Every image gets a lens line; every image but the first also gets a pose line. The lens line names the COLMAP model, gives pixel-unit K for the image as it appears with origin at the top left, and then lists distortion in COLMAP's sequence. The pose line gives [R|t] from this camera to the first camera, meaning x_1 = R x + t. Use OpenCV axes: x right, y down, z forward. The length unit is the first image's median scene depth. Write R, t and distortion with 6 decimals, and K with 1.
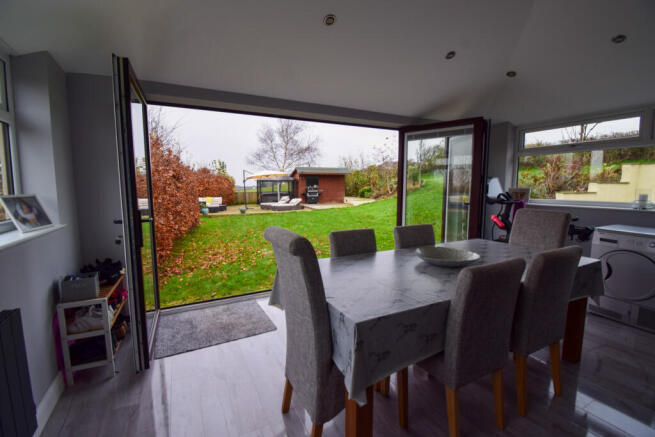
lens RADIAL K [[288.1, 0, 324.9], [0, 288.1, 218.4], [0, 0, 1]] dist [-0.002099, -0.015015]
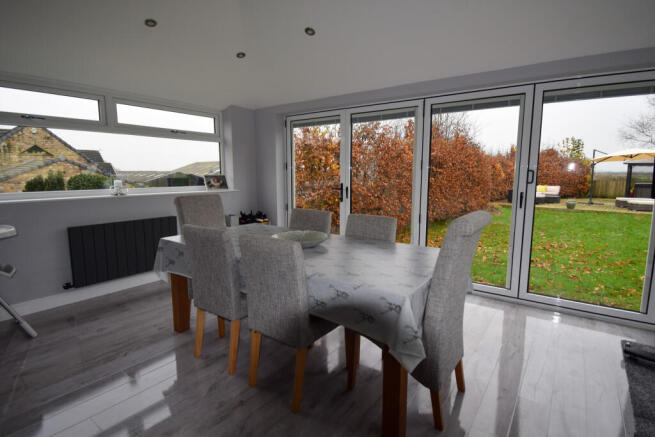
lens RADIAL K [[324.7, 0, 327.5], [0, 324.7, 218.5], [0, 0, 1]] dist [-0.021166, -0.000129]
pose [[0.447441, 0.133010, -0.884367, 1.063954], [-0.102783, 0.989974, 0.096891, -0.049049], [0.888388, 0.047545, 0.456626, 0.395931]]
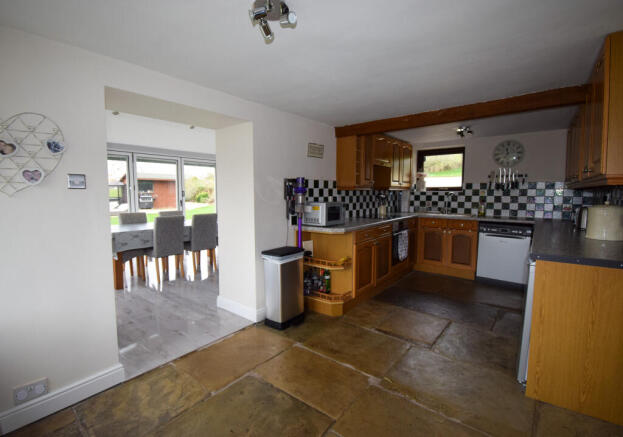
lens RADIAL K [[290.3, 0, 302.7], [0, 290.3, 217.6], [0, 0, 1]] dist [0.000649, 0.000052]
pose [[0.910304, -0.031131, 0.412769, 0.288087], [0.040791, 0.999061, -0.014609, 0.129695], [-0.411926, 0.030136, 0.910719, -1.170999]]
